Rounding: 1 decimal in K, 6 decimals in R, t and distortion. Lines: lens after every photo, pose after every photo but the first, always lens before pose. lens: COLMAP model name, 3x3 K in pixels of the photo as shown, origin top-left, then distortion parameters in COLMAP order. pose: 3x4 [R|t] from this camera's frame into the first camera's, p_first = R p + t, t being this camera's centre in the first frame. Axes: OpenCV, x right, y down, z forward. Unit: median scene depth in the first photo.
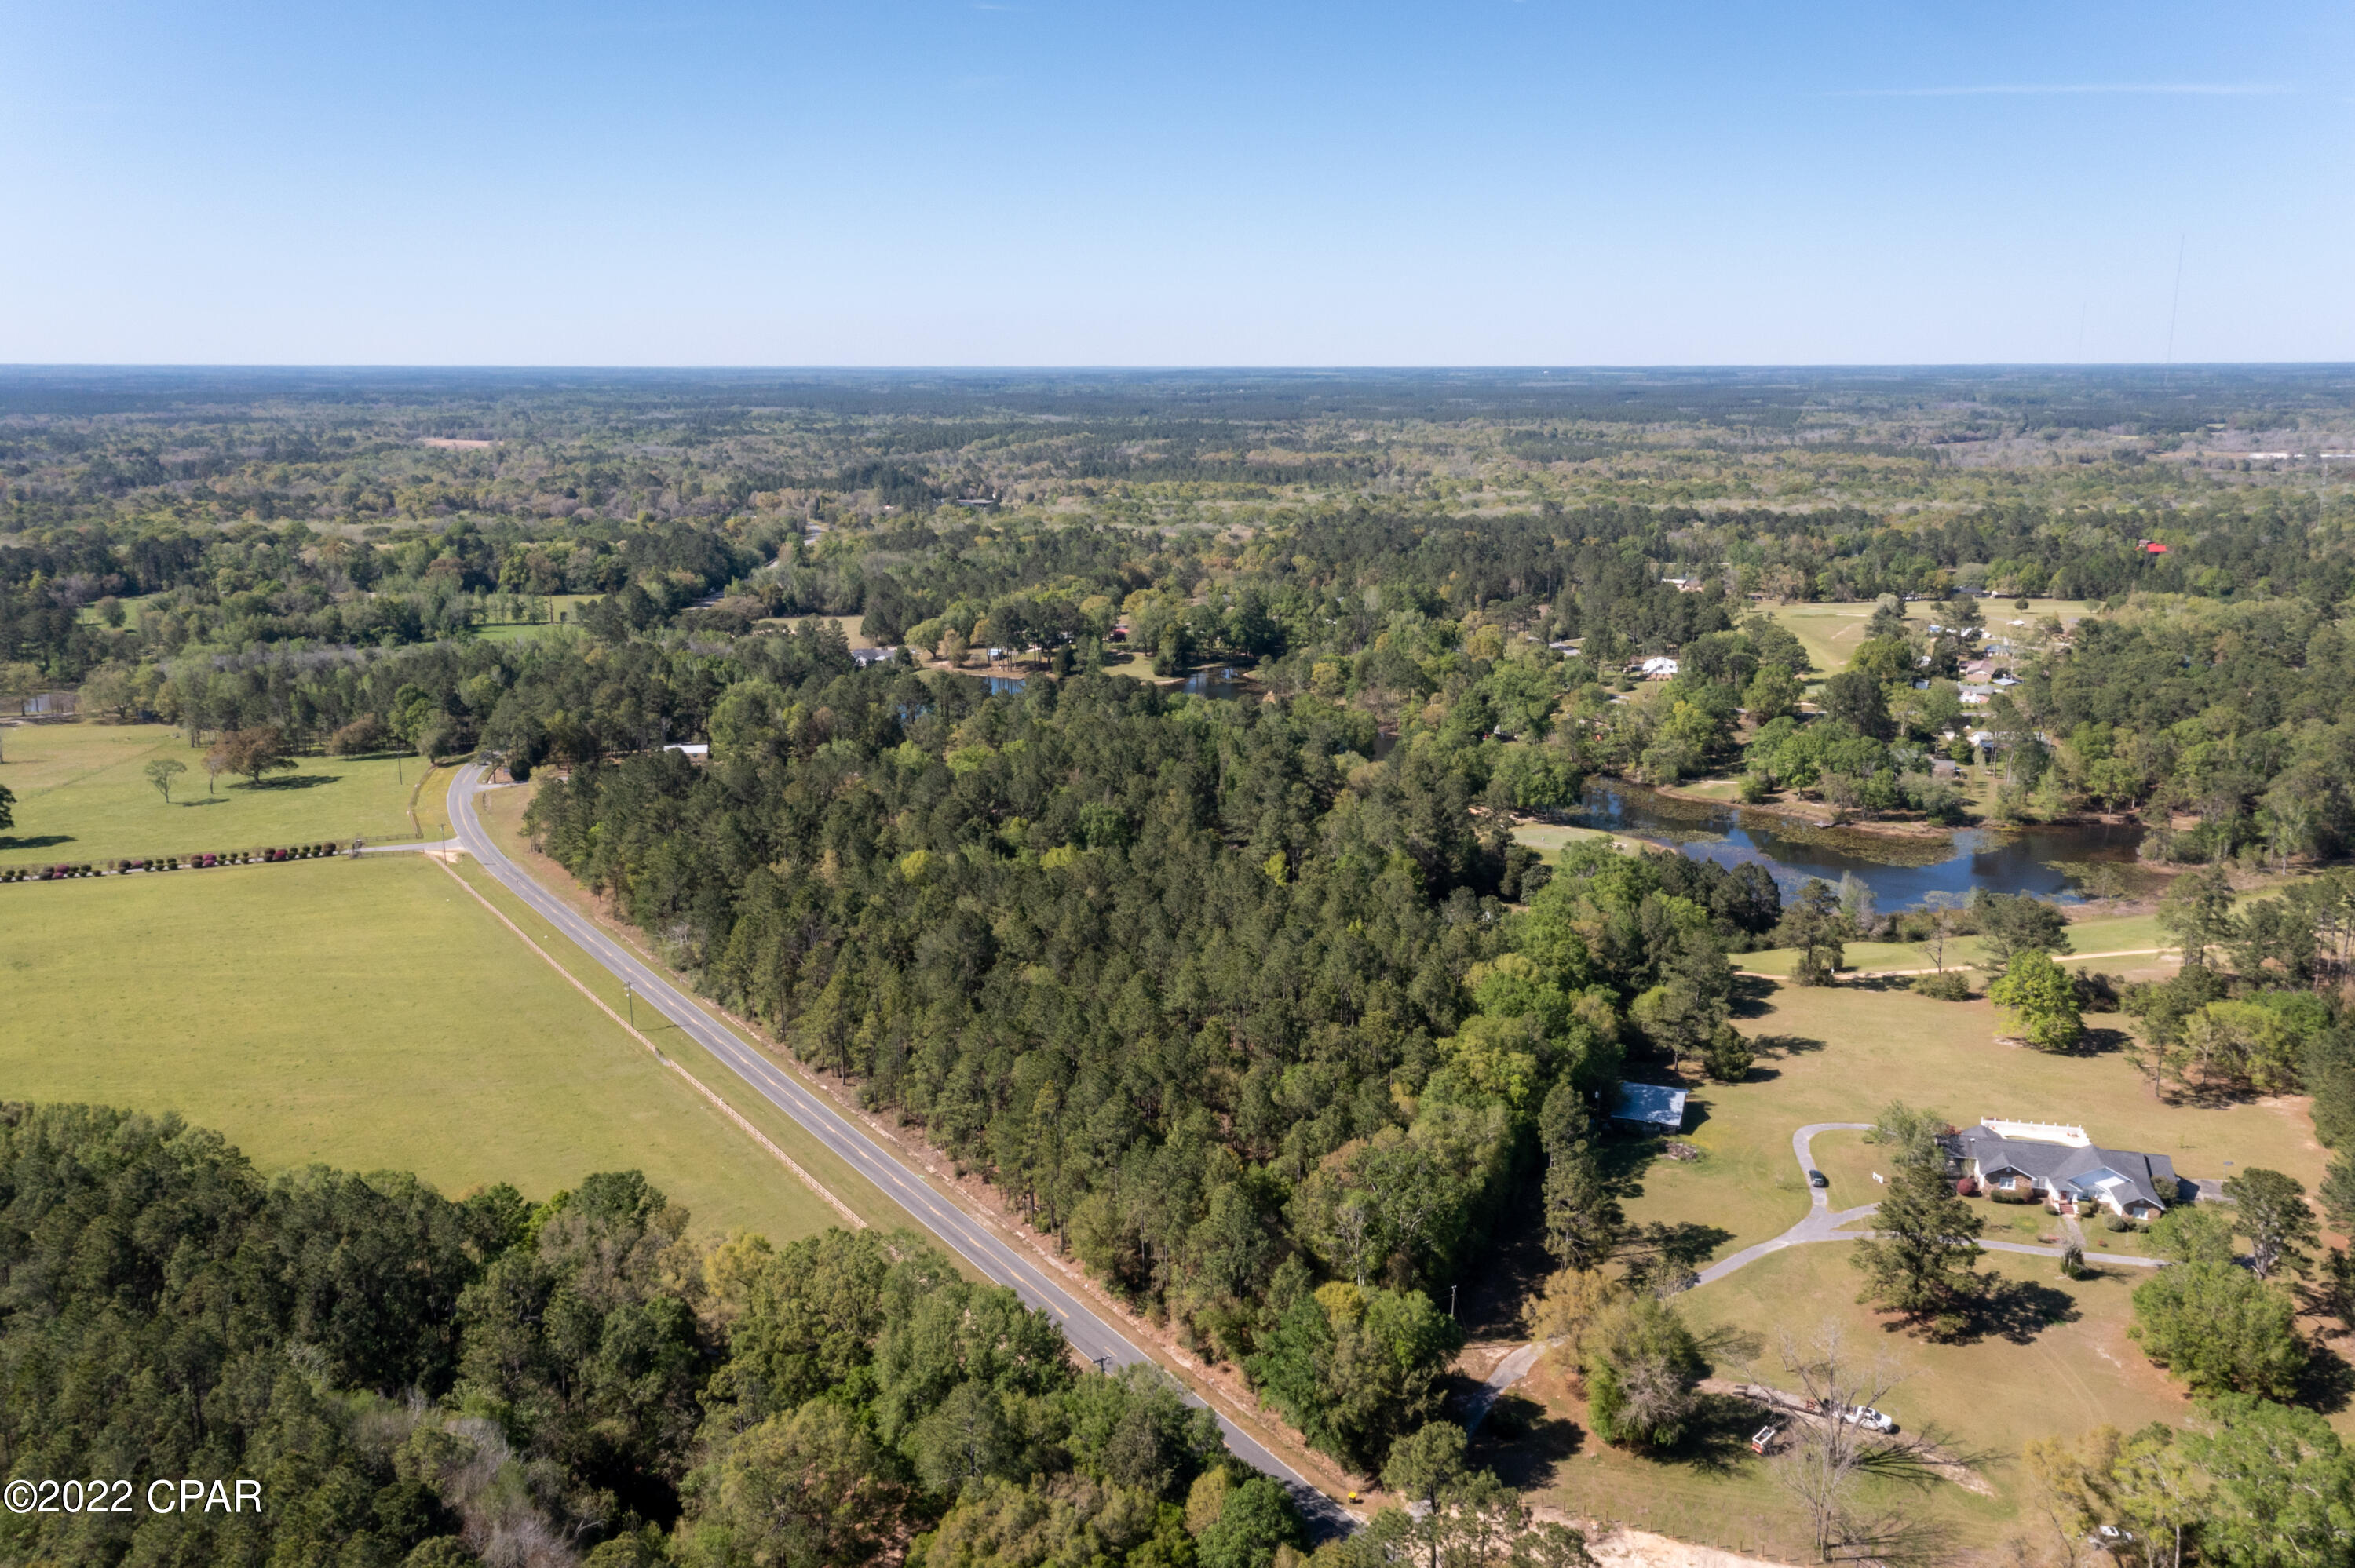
lens RADIAL K [[1888.8, 0, 1177.5], [0, 1888.8, 784.0], [0, 0, 1]] dist [0.030925, 0.001867]
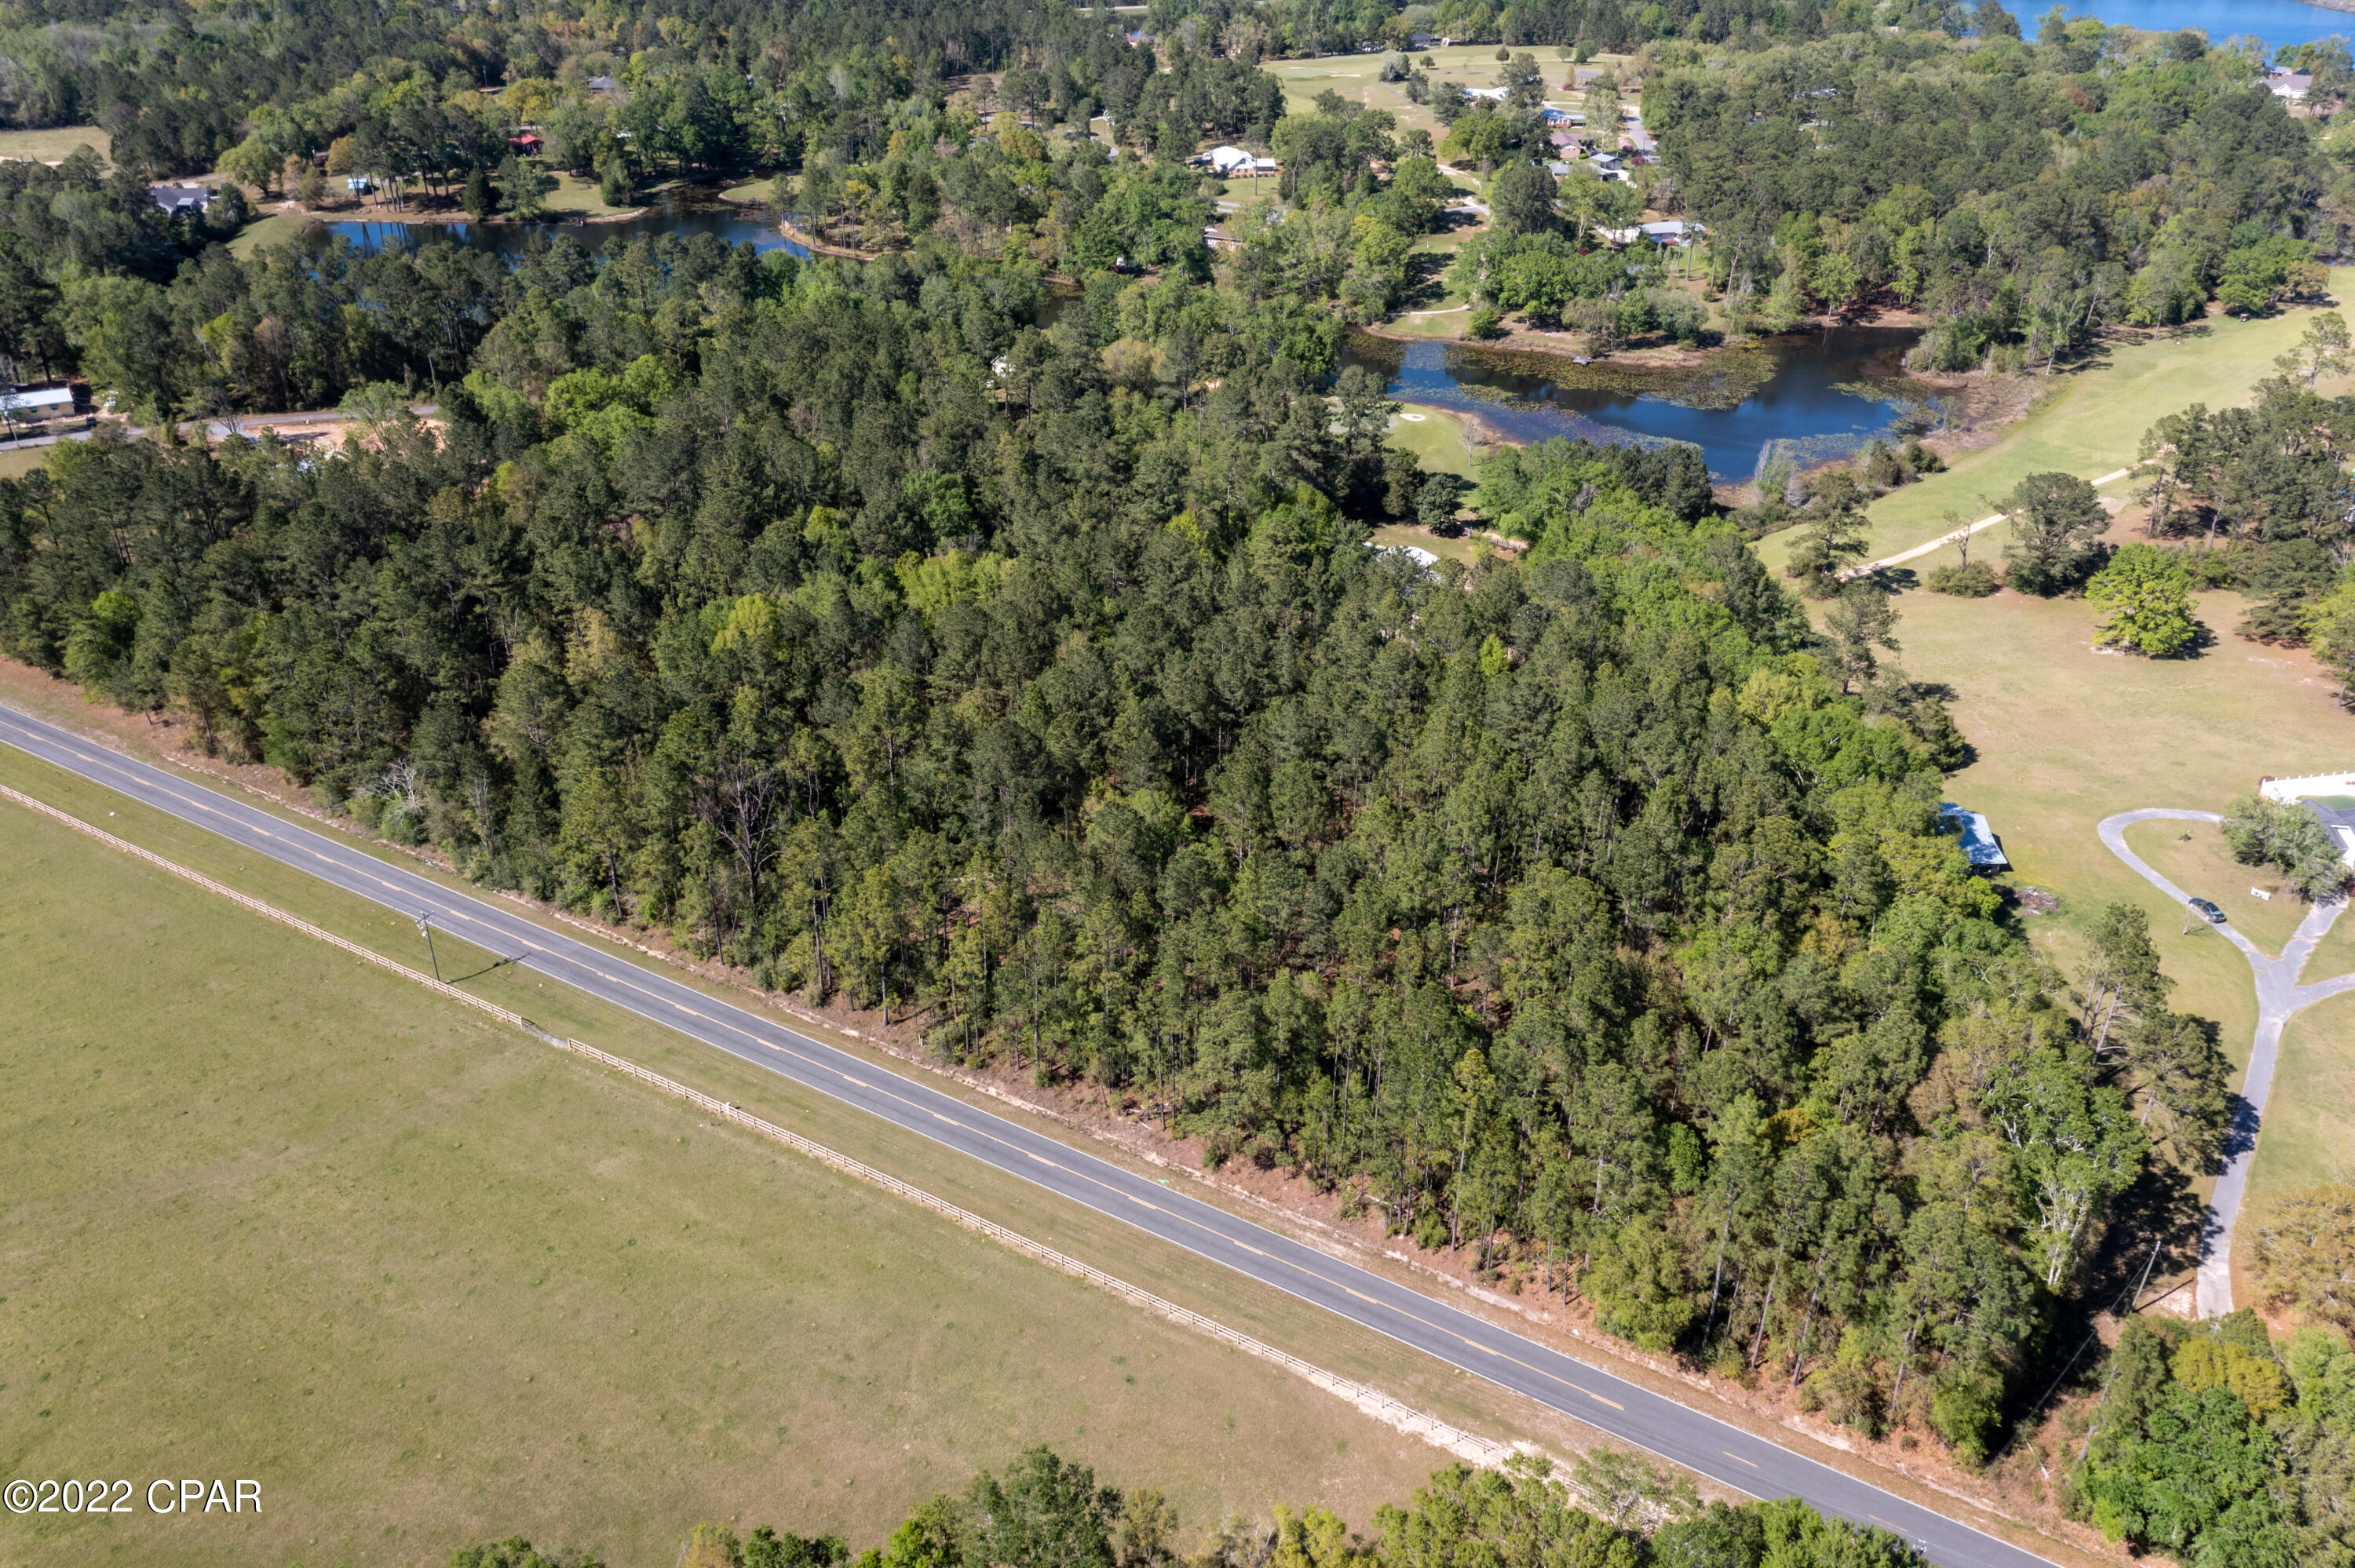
lens RADIAL K [[1888.8, 0, 1177.5], [0, 1888.8, 784.0], [0, 0, 1]] dist [0.030925, 0.001867]
pose [[0.906308, -0.186943, 0.379023, -0.198900], [0.073207, 0.952732, 0.294861, -0.064143], [-0.416230, -0.239488, 0.877153, 0.259470]]
